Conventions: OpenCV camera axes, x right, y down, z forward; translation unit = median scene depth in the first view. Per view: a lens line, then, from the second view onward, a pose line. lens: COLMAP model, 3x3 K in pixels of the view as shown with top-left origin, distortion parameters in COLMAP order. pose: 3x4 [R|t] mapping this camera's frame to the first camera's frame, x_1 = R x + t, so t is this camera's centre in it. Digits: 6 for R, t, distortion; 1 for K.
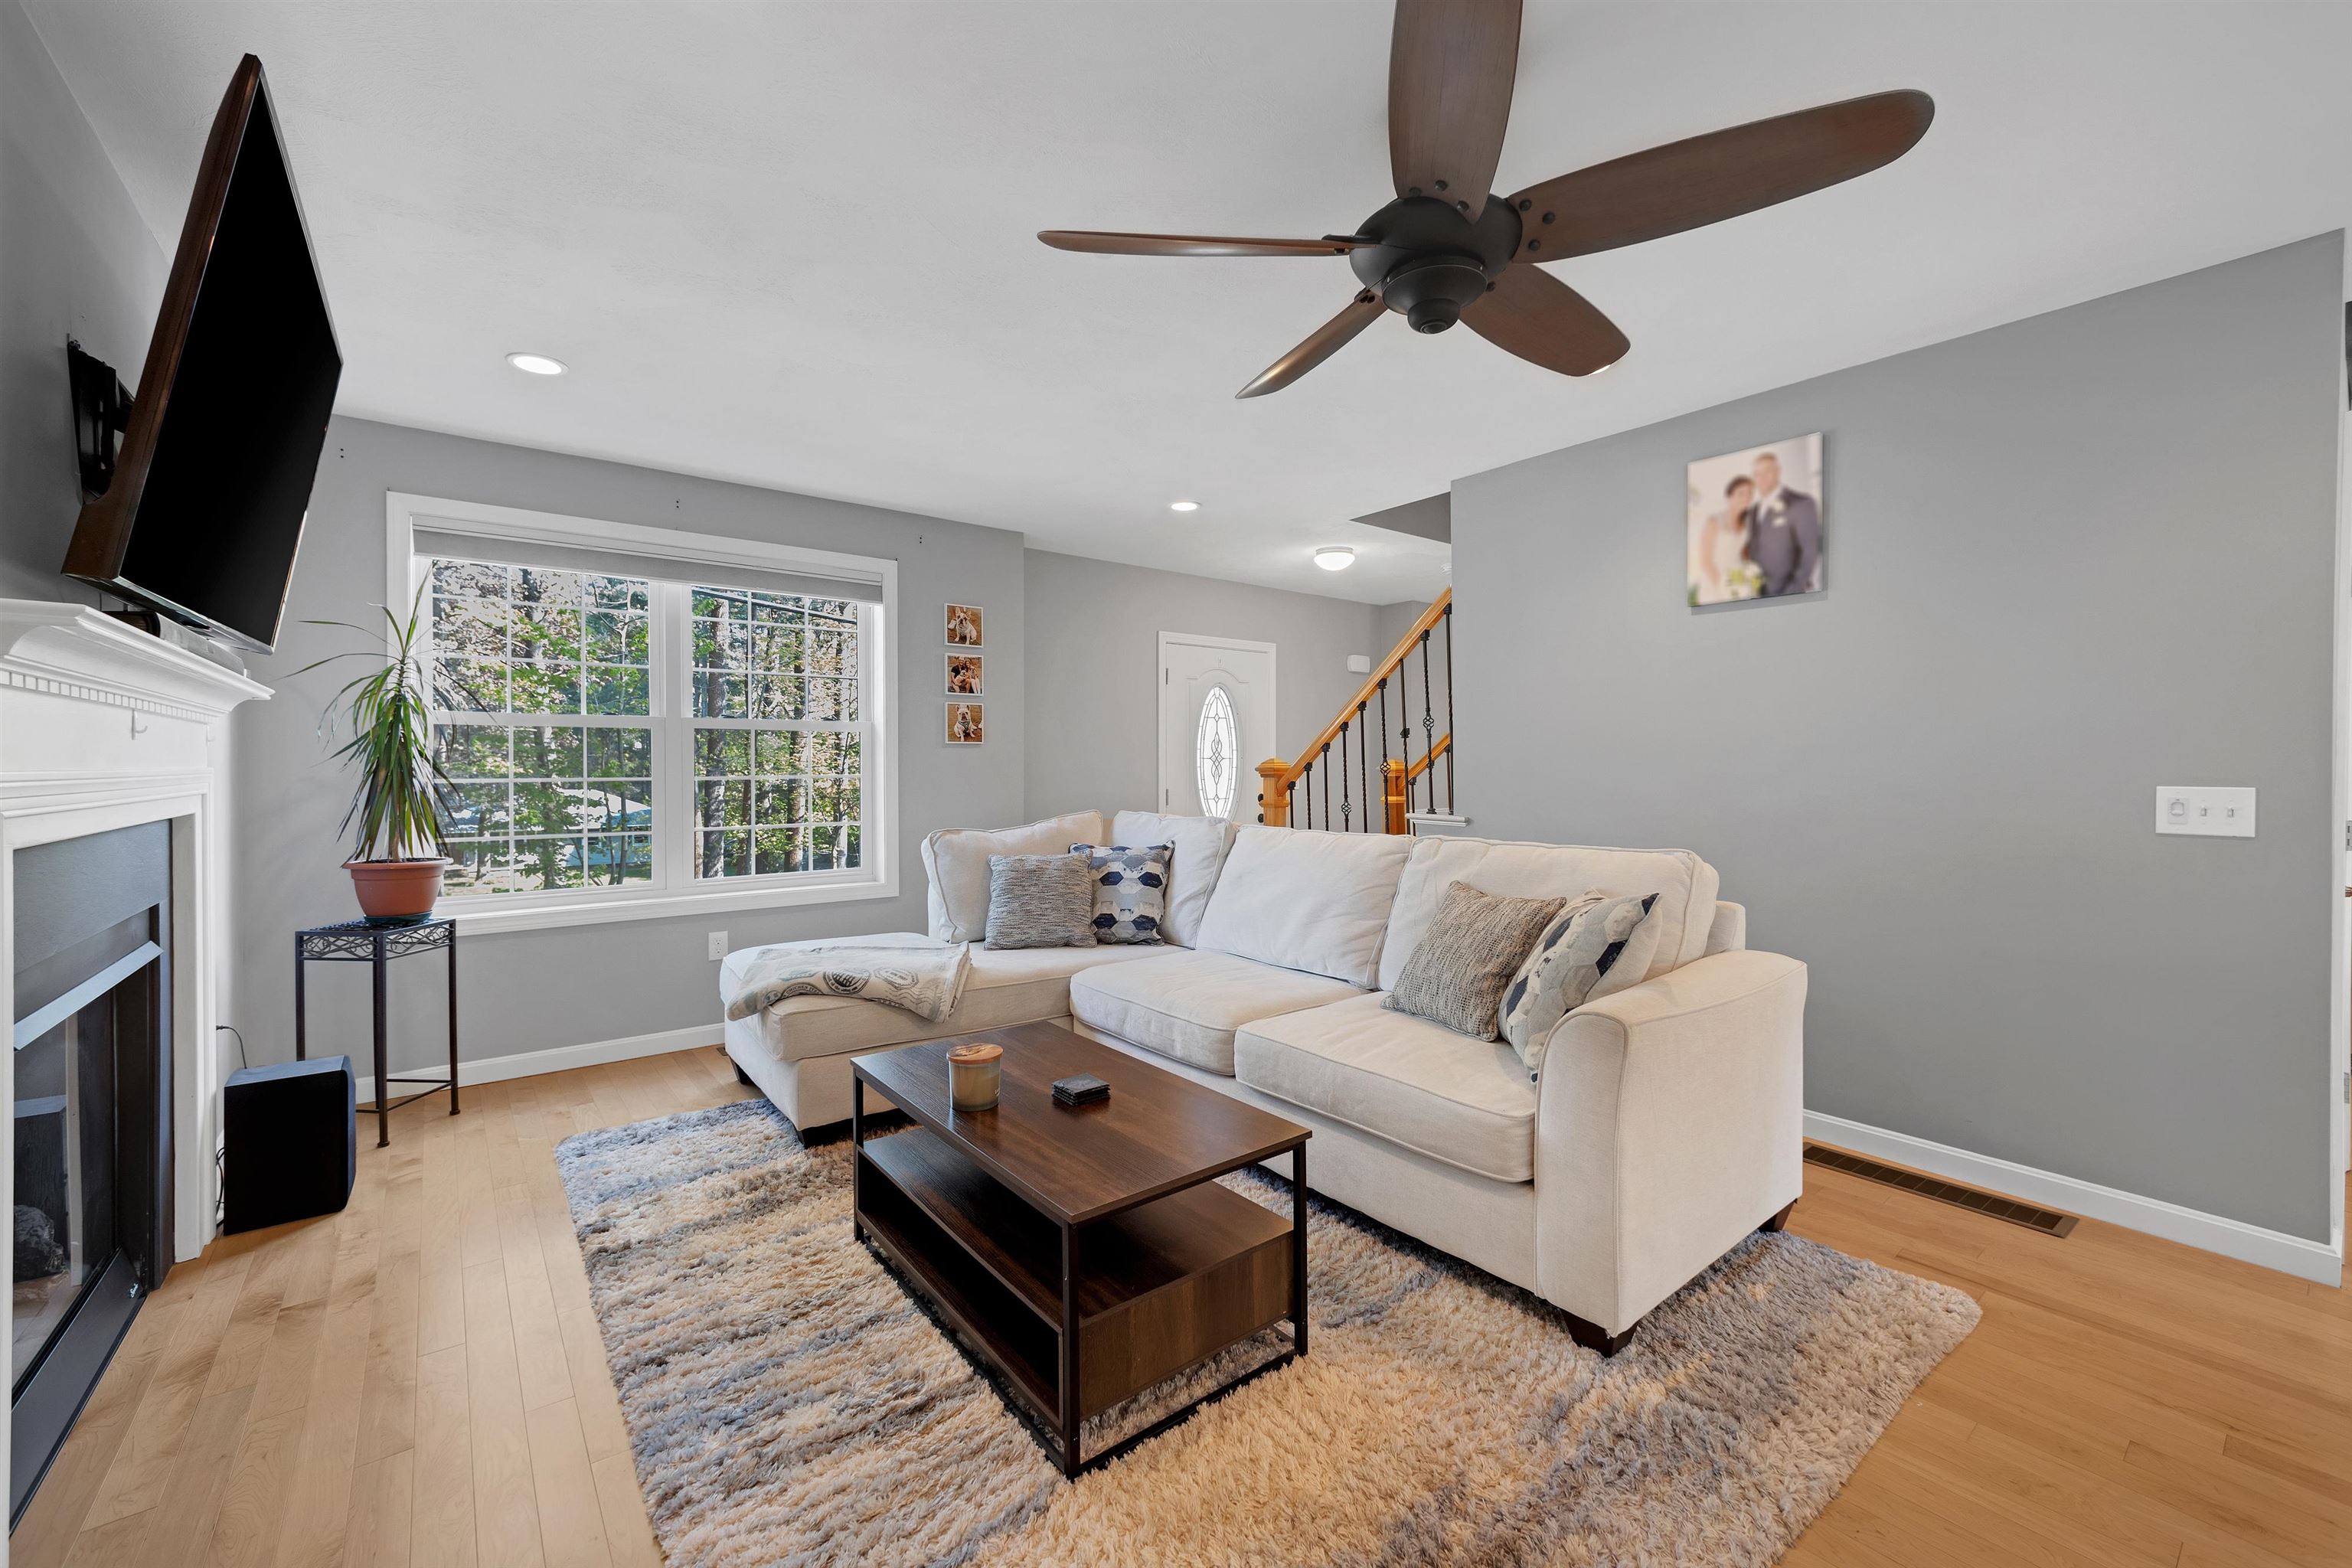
lens RADIAL K [[946.2, 0, 1176.8], [0, 946.2, 774.1], [0, 0, 1]] dist [-0.000754, -0.001658]
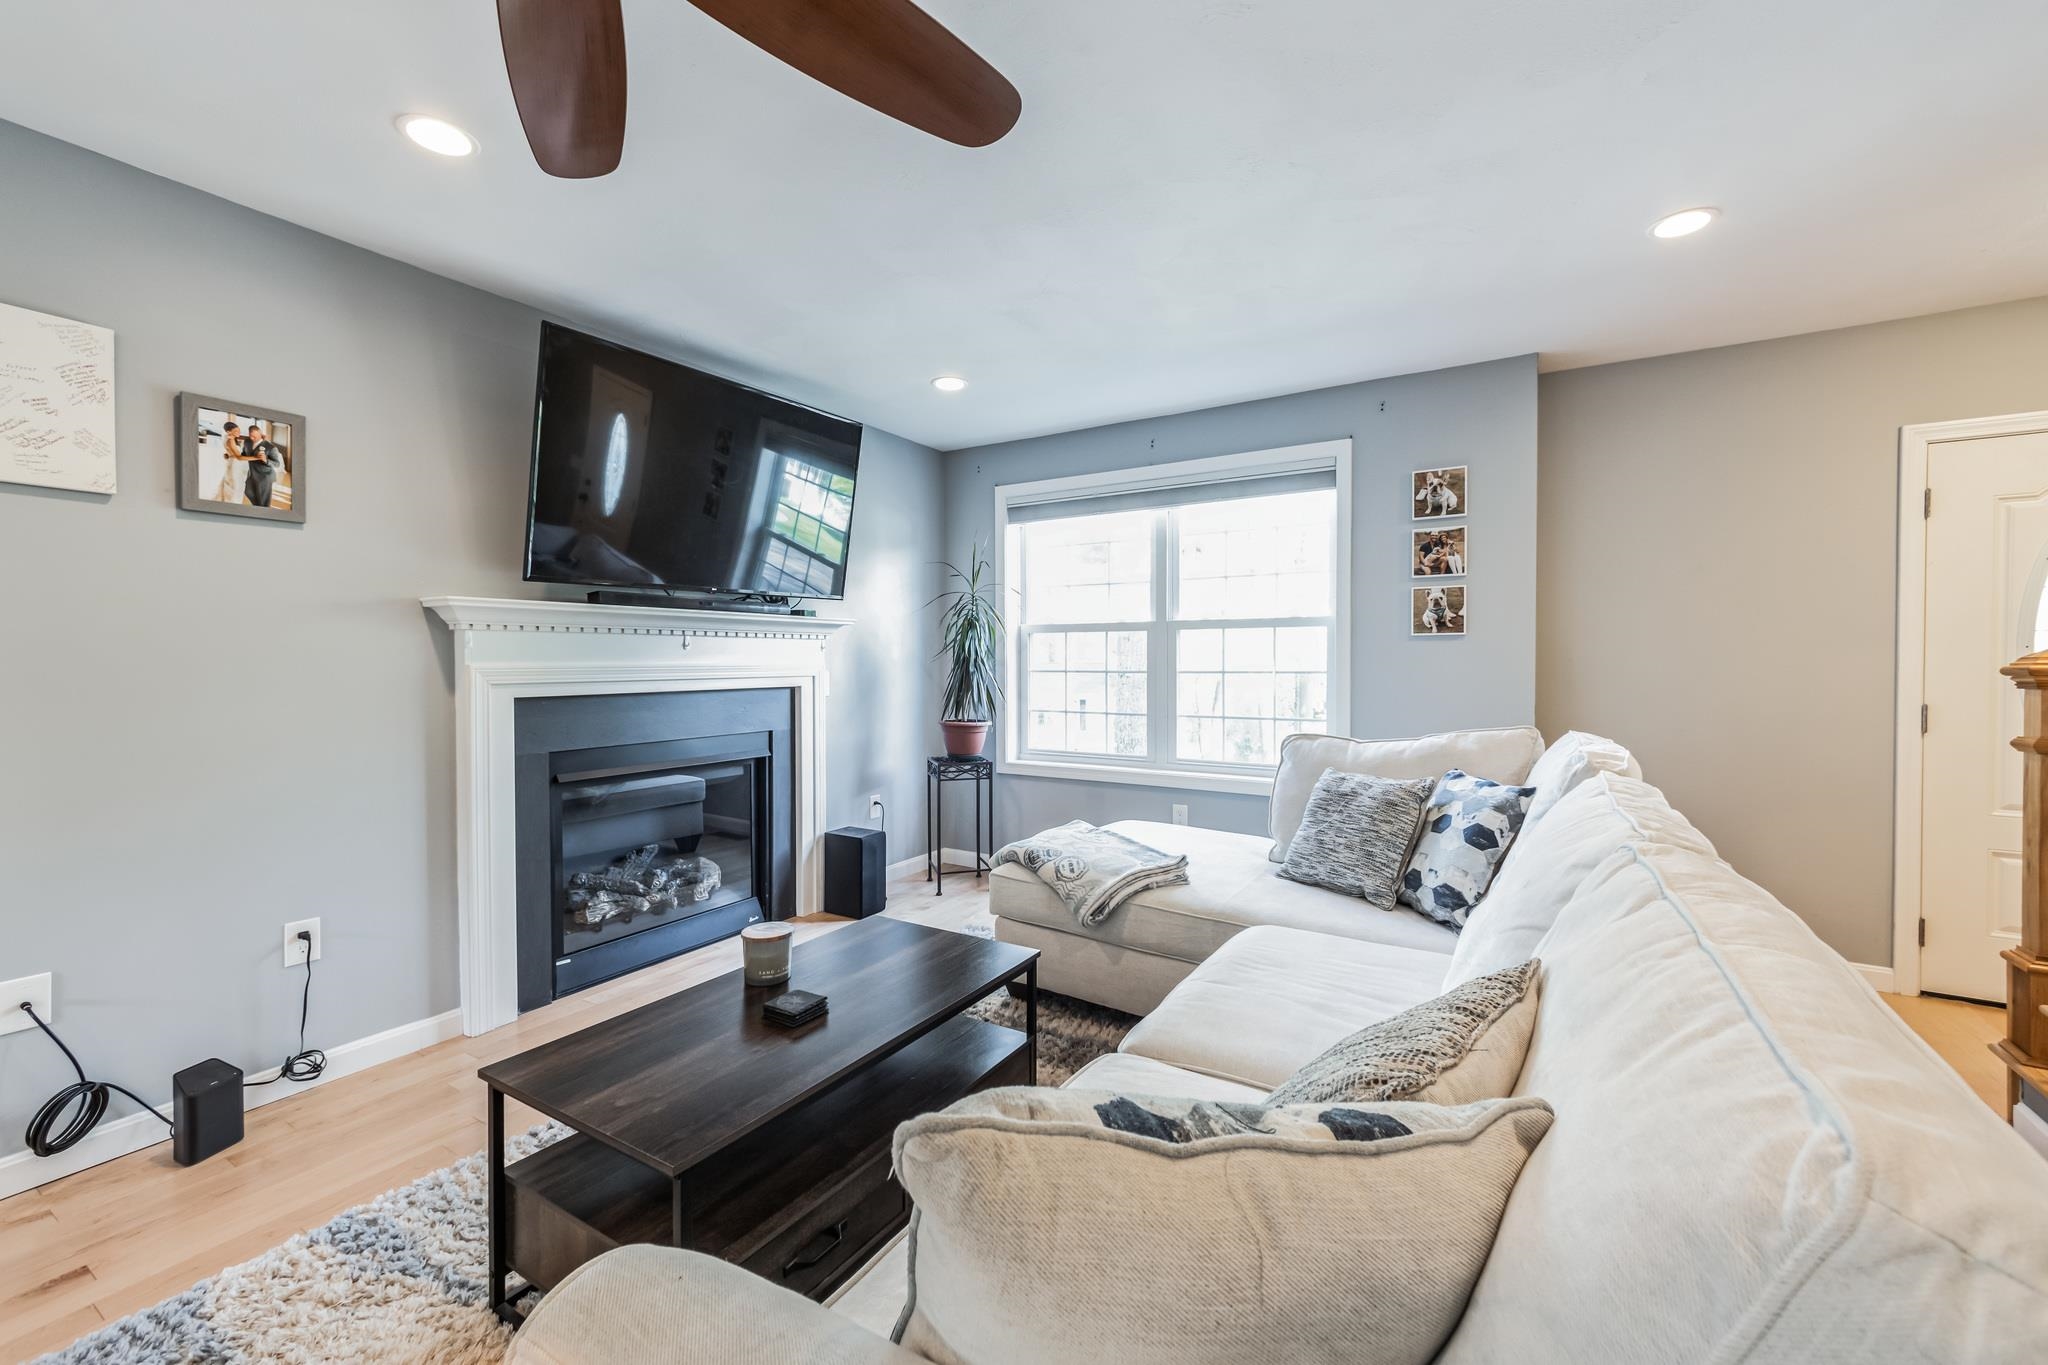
lens RADIAL K [[809.3, 0, 1026.5], [0, 809.3, 672.1], [0, 0, 1]] dist [-0.009496, 0.001739]
pose [[0.335194, 0.016674, -0.942001, 0.454858], [-0.007494, 0.999859, 0.015031, -0.010607], [0.942119, 0.002021, 0.335272, 0.587971]]
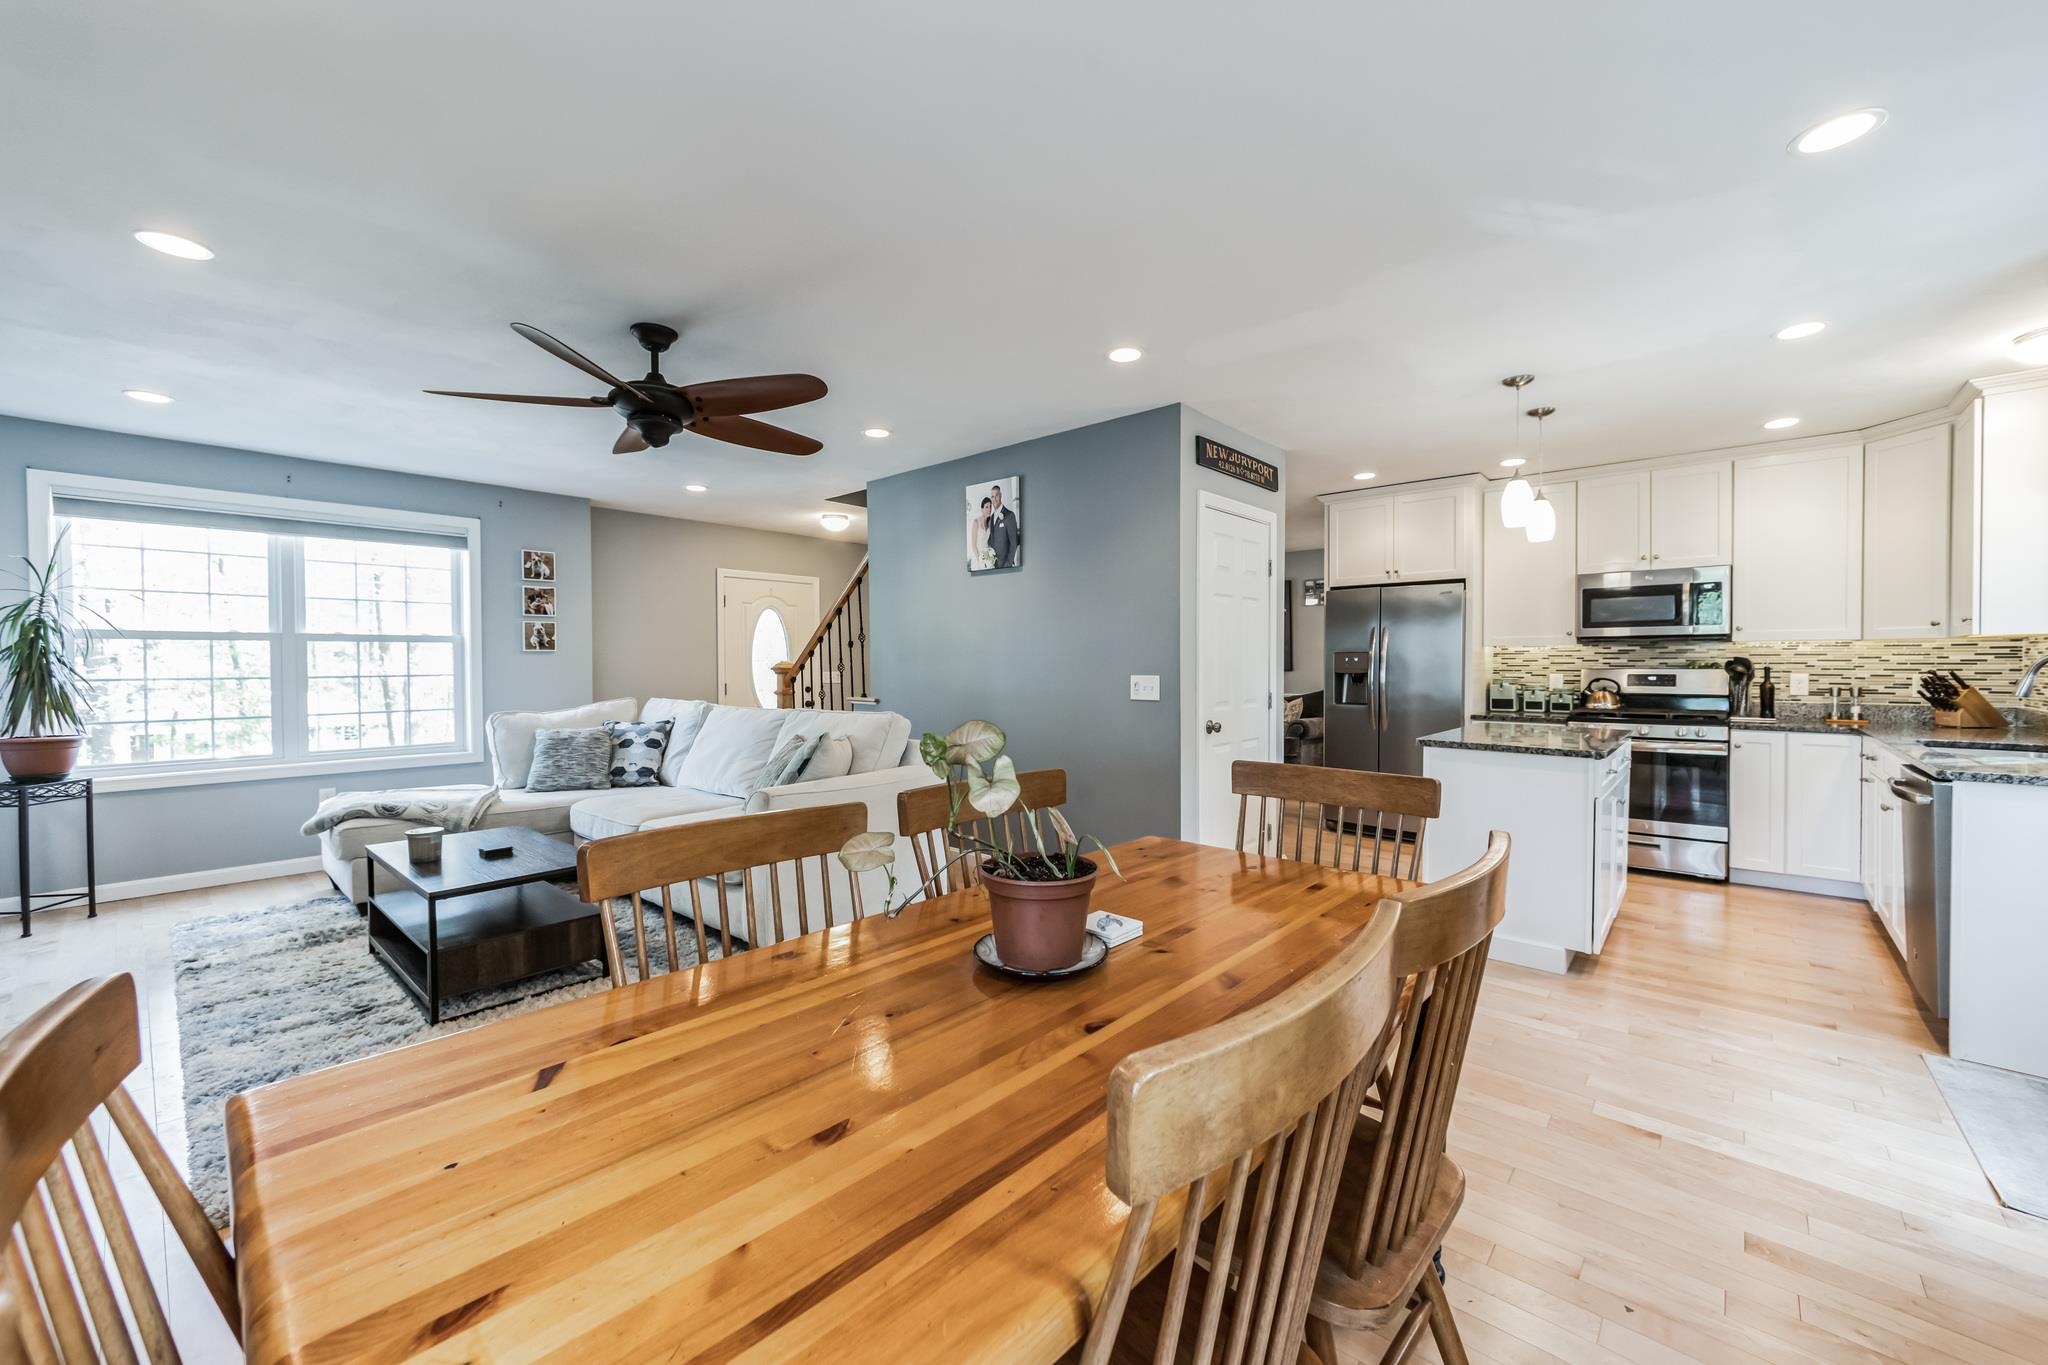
lens RADIAL K [[809.3, 0, 1045.1], [0, 809.3, 675.8], [0, 0, 1]] dist [-0.009496, 0.001739]
pose [[0.981301, -0.005228, 0.192407, 0.384442], [0.004188, 0.999974, 0.005812, 0.000353], [-0.192432, -0.004897, 0.981298, -0.422432]]
